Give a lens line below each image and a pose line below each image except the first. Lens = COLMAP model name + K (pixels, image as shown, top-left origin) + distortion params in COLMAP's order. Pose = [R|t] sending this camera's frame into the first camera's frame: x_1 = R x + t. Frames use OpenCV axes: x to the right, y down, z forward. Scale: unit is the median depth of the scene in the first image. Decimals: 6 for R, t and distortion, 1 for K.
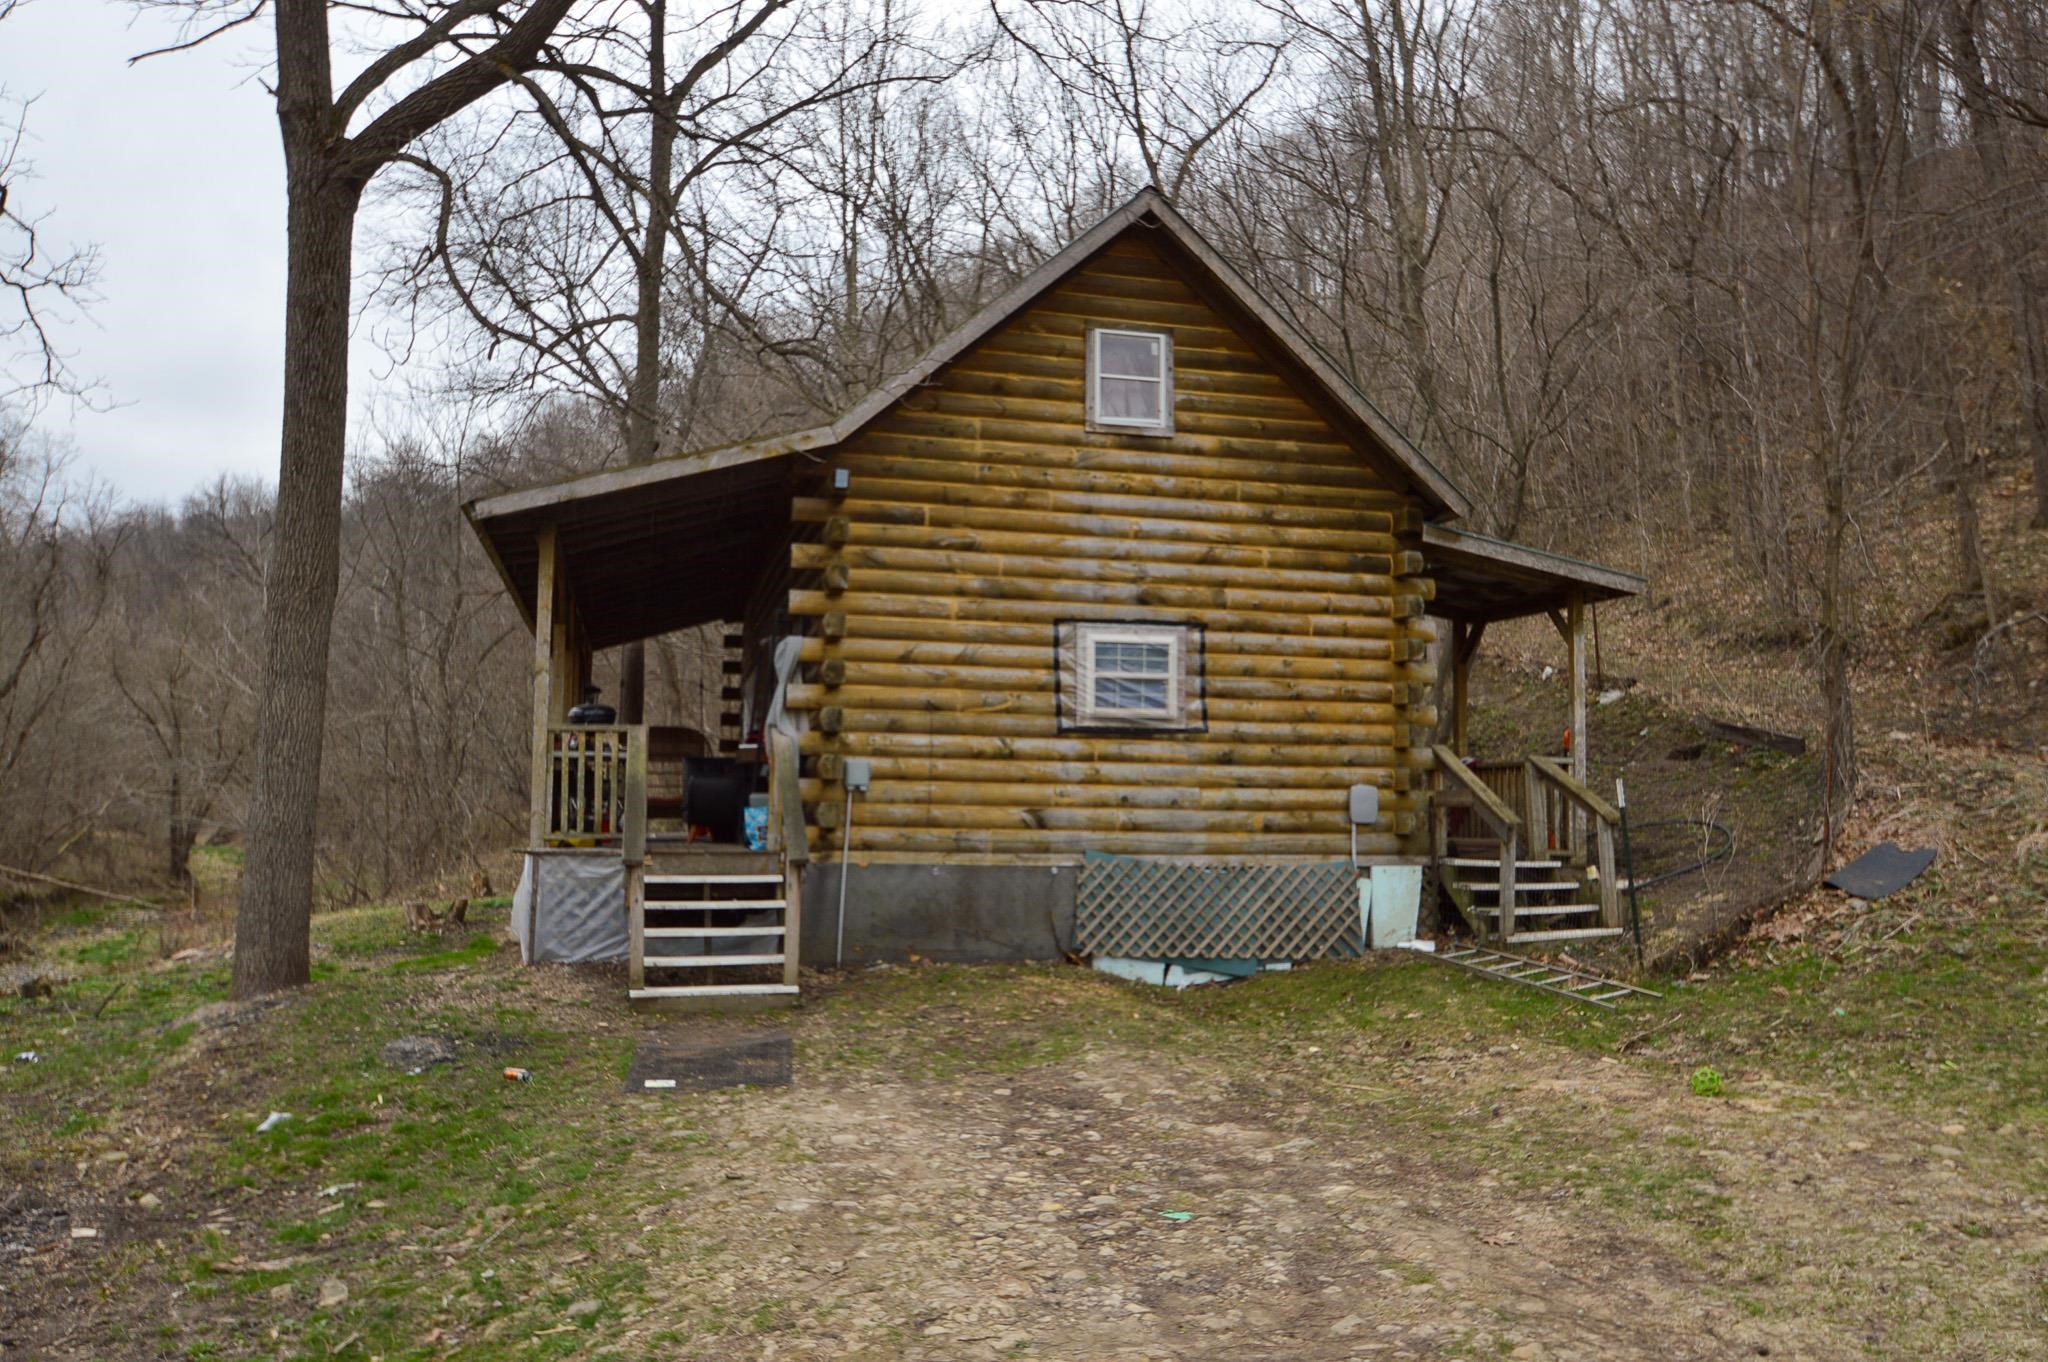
lens RADIAL K [[1583.4, 0, 1024.2], [0, 1583.4, 686.1], [0, 0, 1]] dist [0.004569, 0.000077]
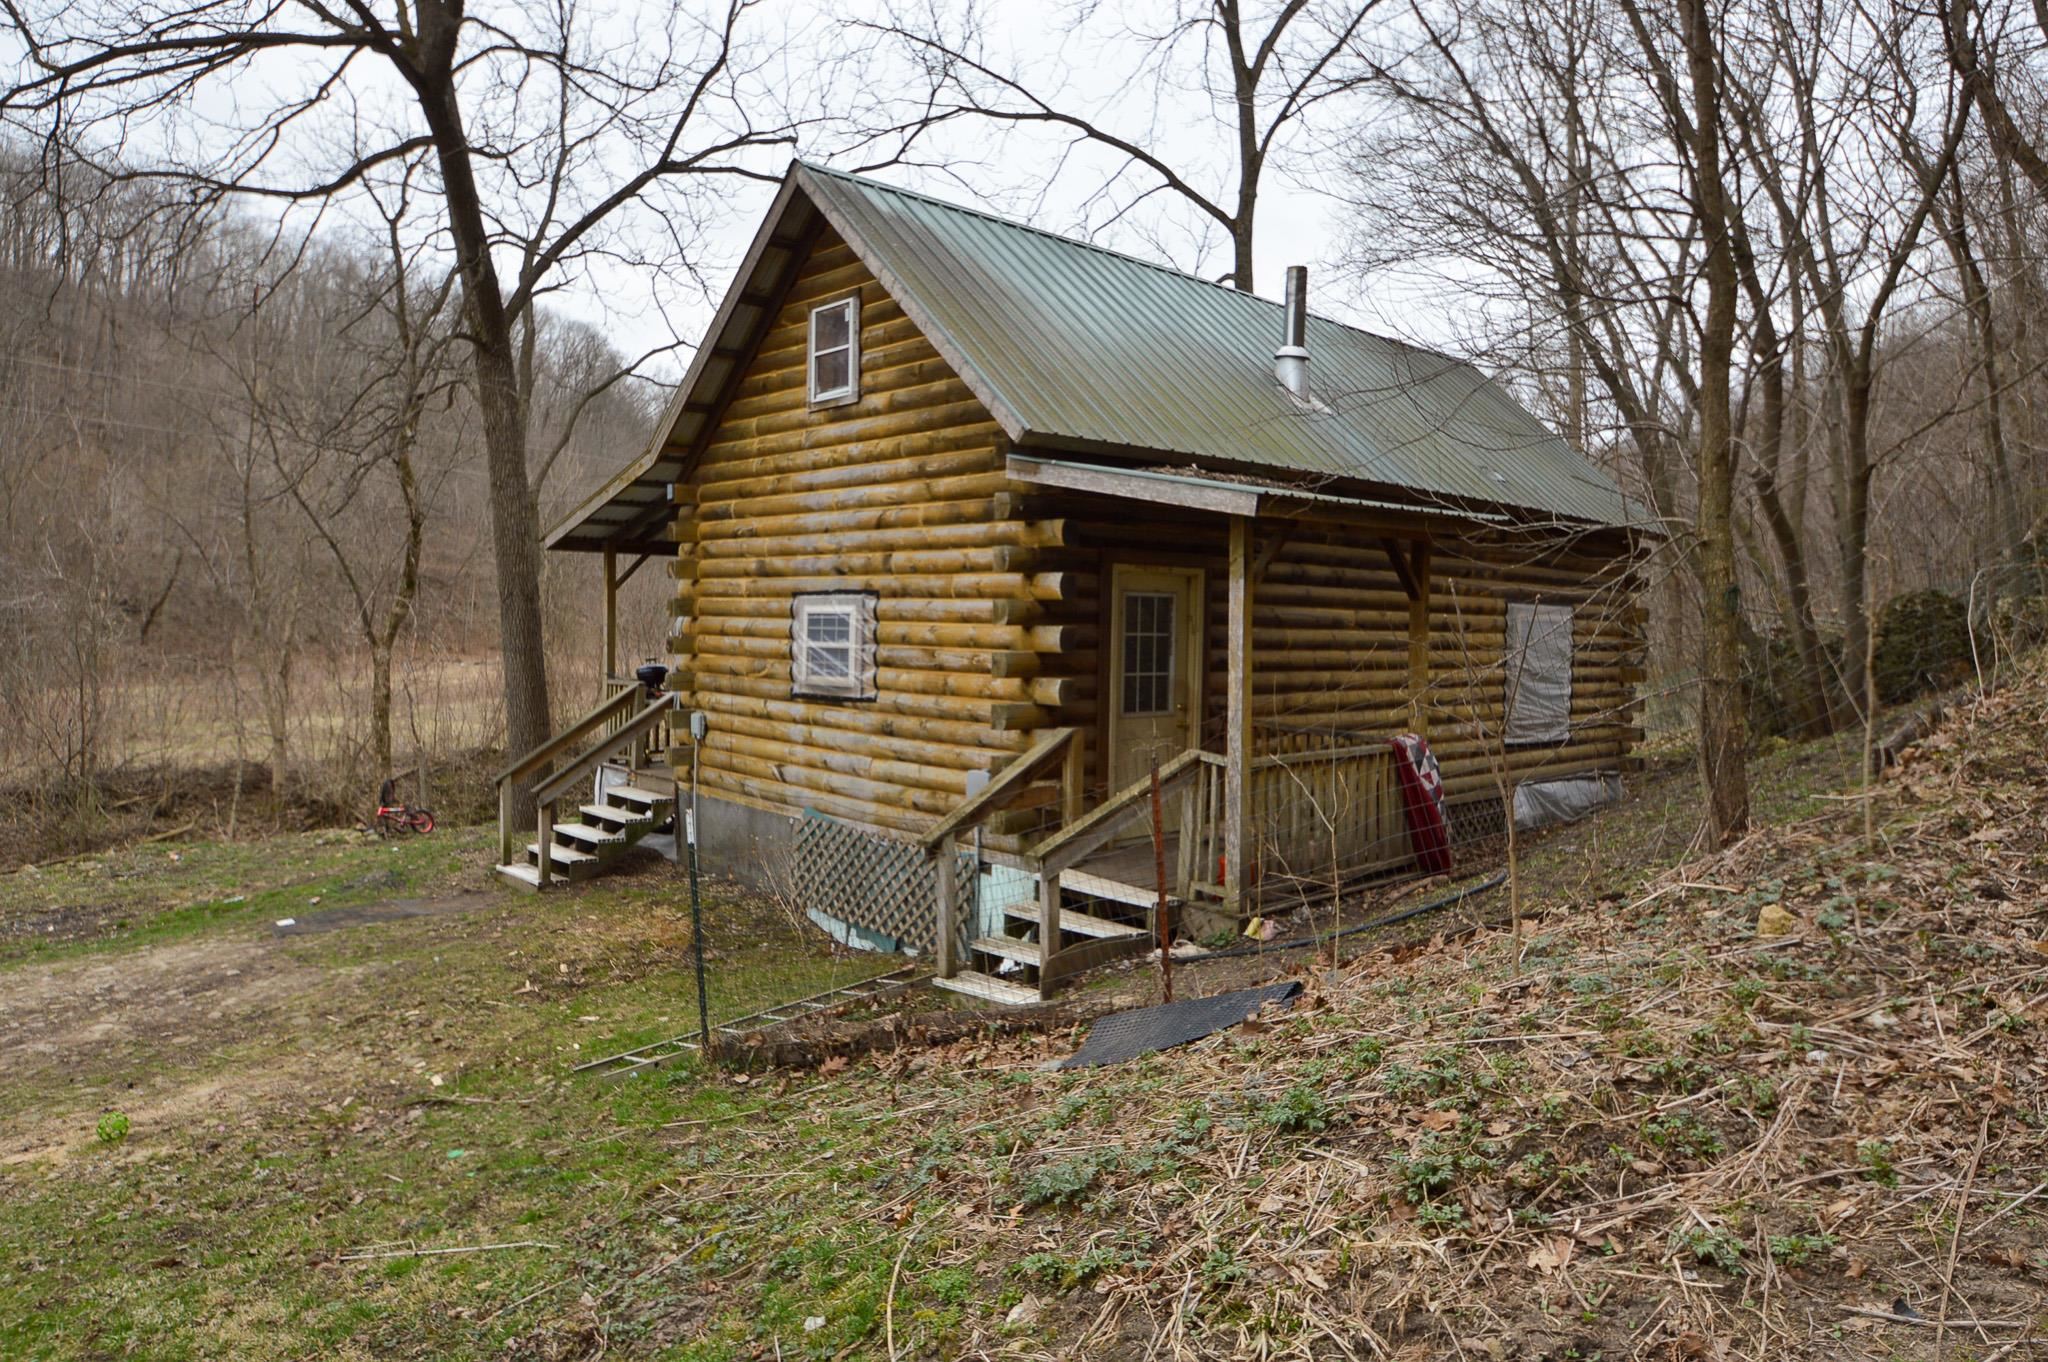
lens RADIAL K [[1263.3, 0, 1023.6], [0, 1263.3, 676.2], [0, 0, 1]] dist [-0.002711, 0.000005]
pose [[0.482004, 0.034476, -0.875491, 0.846522], [0.059064, 0.995674, 0.071727, -0.037695], [0.874176, -0.086282, 0.477882, 0.705858]]
